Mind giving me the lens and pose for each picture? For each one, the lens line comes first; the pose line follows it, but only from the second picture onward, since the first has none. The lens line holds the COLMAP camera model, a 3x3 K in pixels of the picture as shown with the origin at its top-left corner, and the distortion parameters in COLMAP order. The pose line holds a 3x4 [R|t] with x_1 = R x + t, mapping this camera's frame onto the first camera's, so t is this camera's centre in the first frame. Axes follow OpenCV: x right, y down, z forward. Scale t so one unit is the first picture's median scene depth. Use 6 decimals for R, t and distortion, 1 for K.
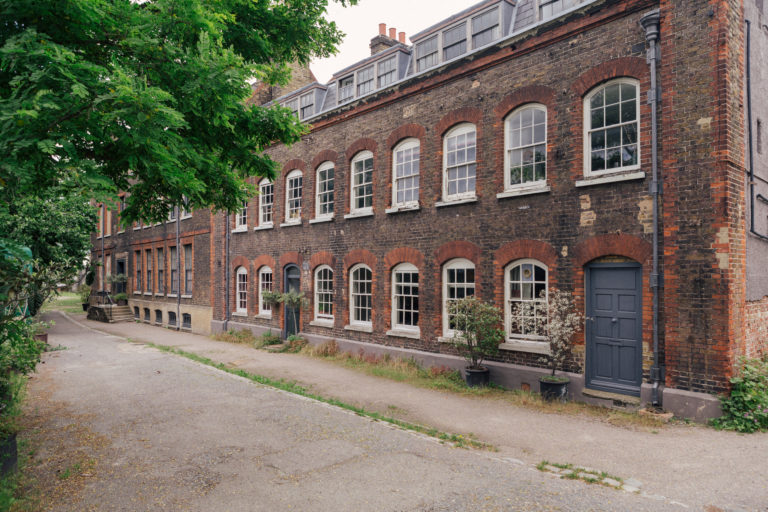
lens RADIAL K [[533.4, 0, 368.7], [0, 533.4, 261.2], [0, 0, 1]] dist [-0.035457, 0.026099]
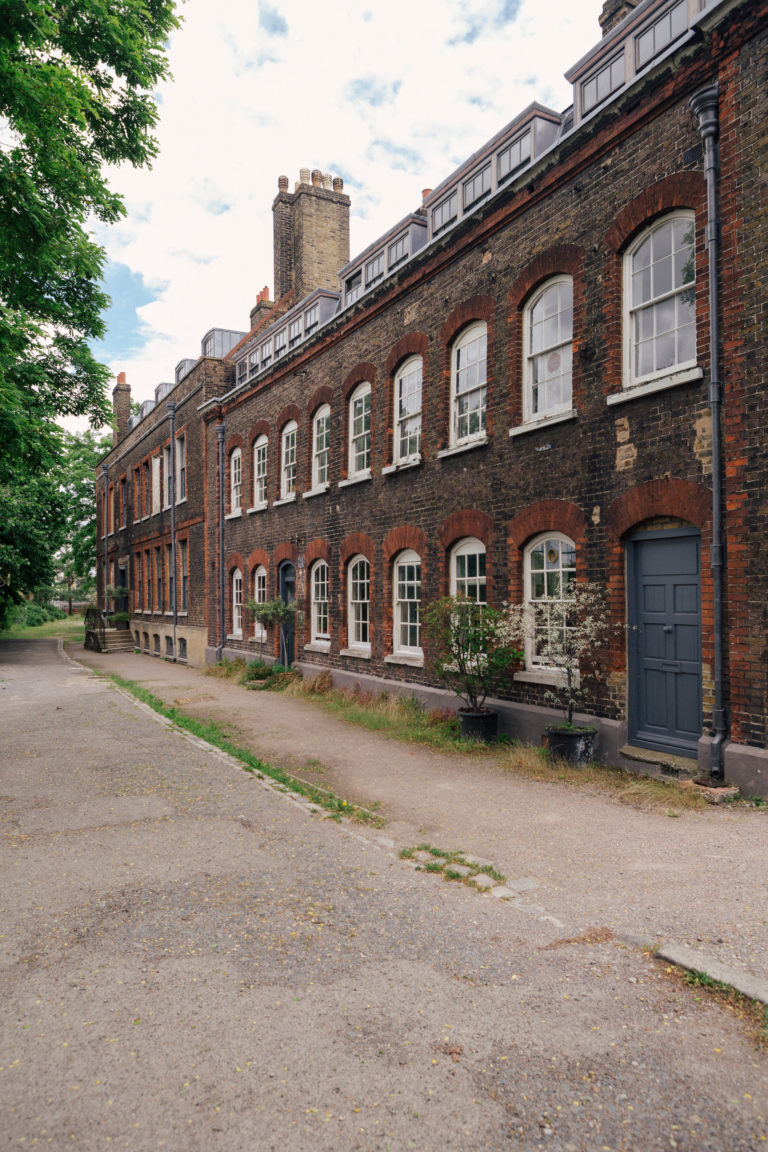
lens RADIAL K [[800.1, 0, 382.1], [0, 800.1, 581.4], [0, 0, 1]] dist [-0.035457, 0.026099]
pose [[0.971999, -0.012991, -0.234625, 0.340464], [0.014145, 0.999895, 0.003234, 0.048823], [0.234558, -0.006462, 0.972081, 0.069554]]
